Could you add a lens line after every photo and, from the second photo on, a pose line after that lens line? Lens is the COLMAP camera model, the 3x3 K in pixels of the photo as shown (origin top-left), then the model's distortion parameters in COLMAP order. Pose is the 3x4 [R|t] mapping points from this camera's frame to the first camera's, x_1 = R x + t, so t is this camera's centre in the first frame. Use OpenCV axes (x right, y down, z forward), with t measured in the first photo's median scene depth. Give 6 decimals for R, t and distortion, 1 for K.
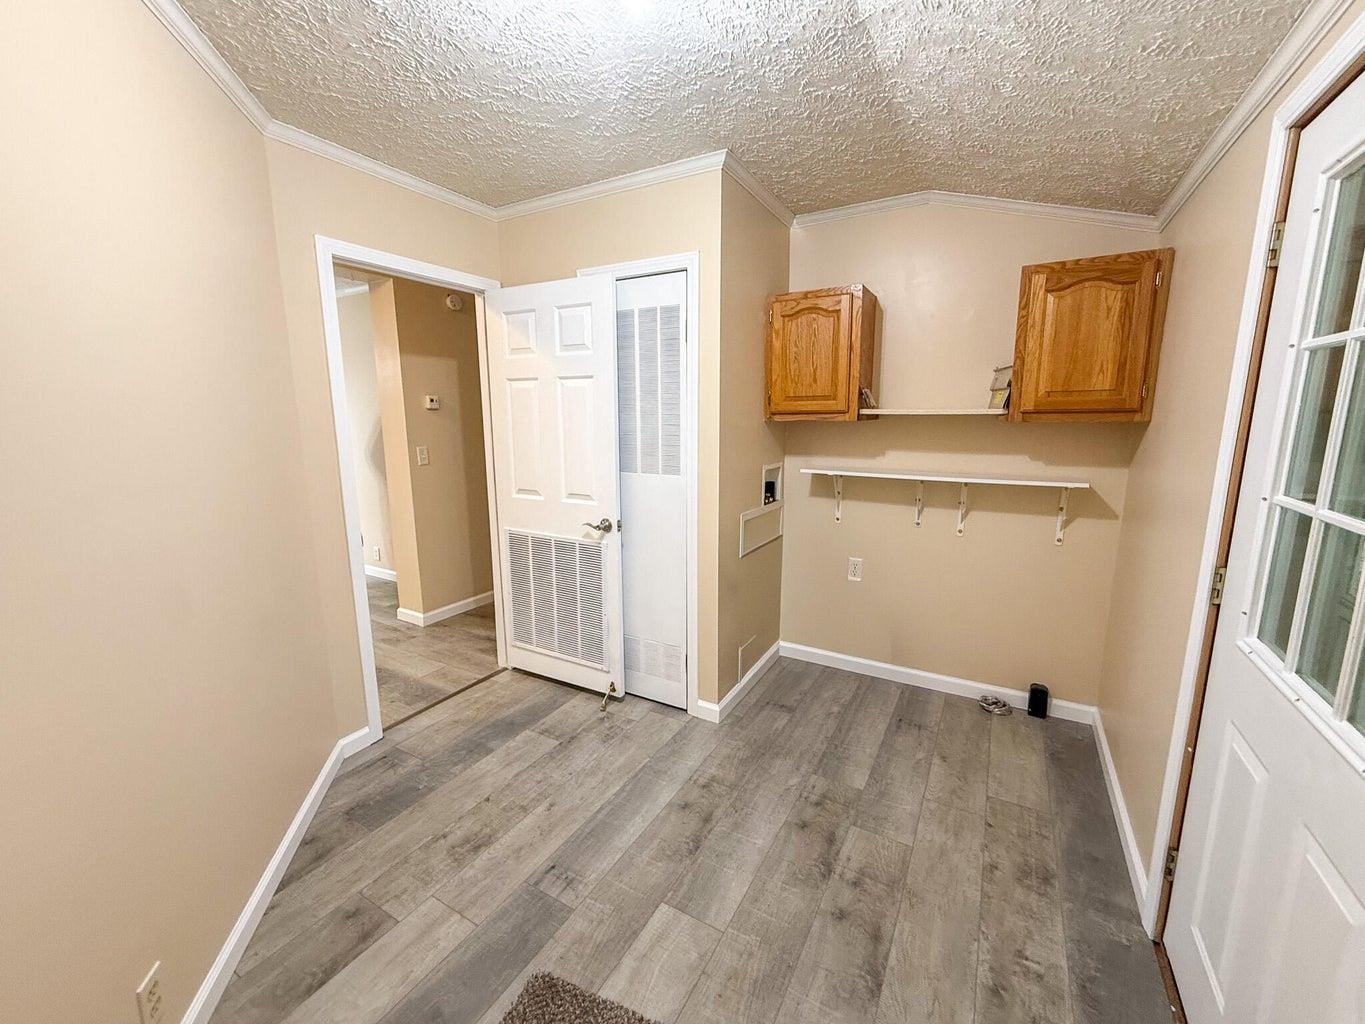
lens RADIAL K [[563.1, 0, 684.6], [0, 563.1, 511.1], [0, 0, 1]] dist [-0.000921, -0.000257]
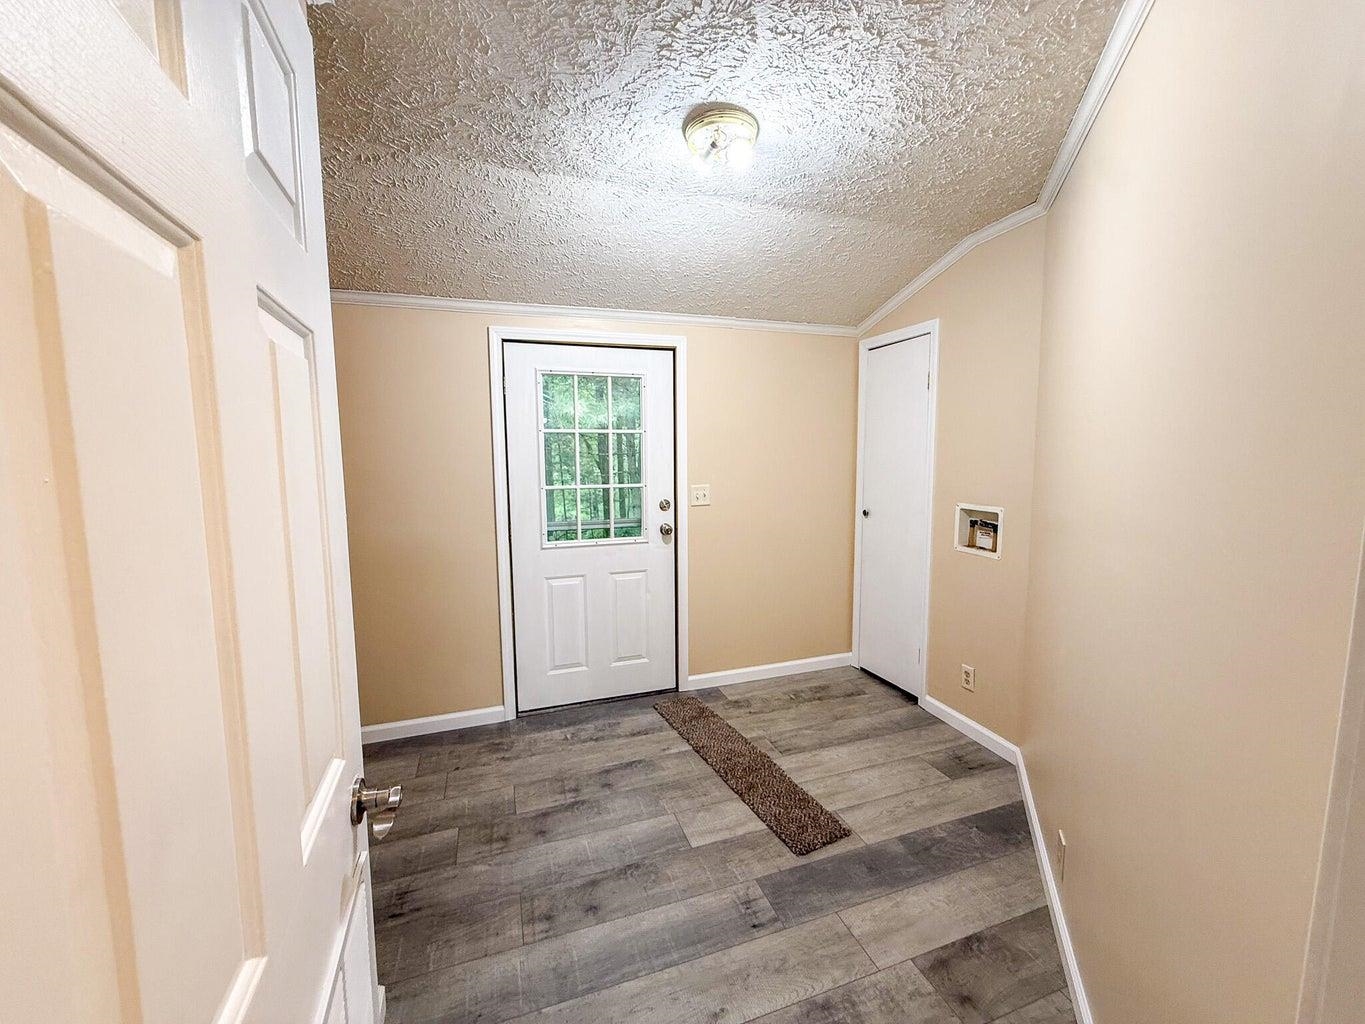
lens RADIAL K [[563.1, 0, 684.6], [0, 563.1, 511.1], [0, 0, 1]] dist [-0.000921, -0.000257]
pose [[-0.765765, -0.055413, 0.640728, -0.708369], [0.124566, 0.964635, 0.232300, -0.269131], [-0.630941, 0.257700, -0.731781, 1.582579]]
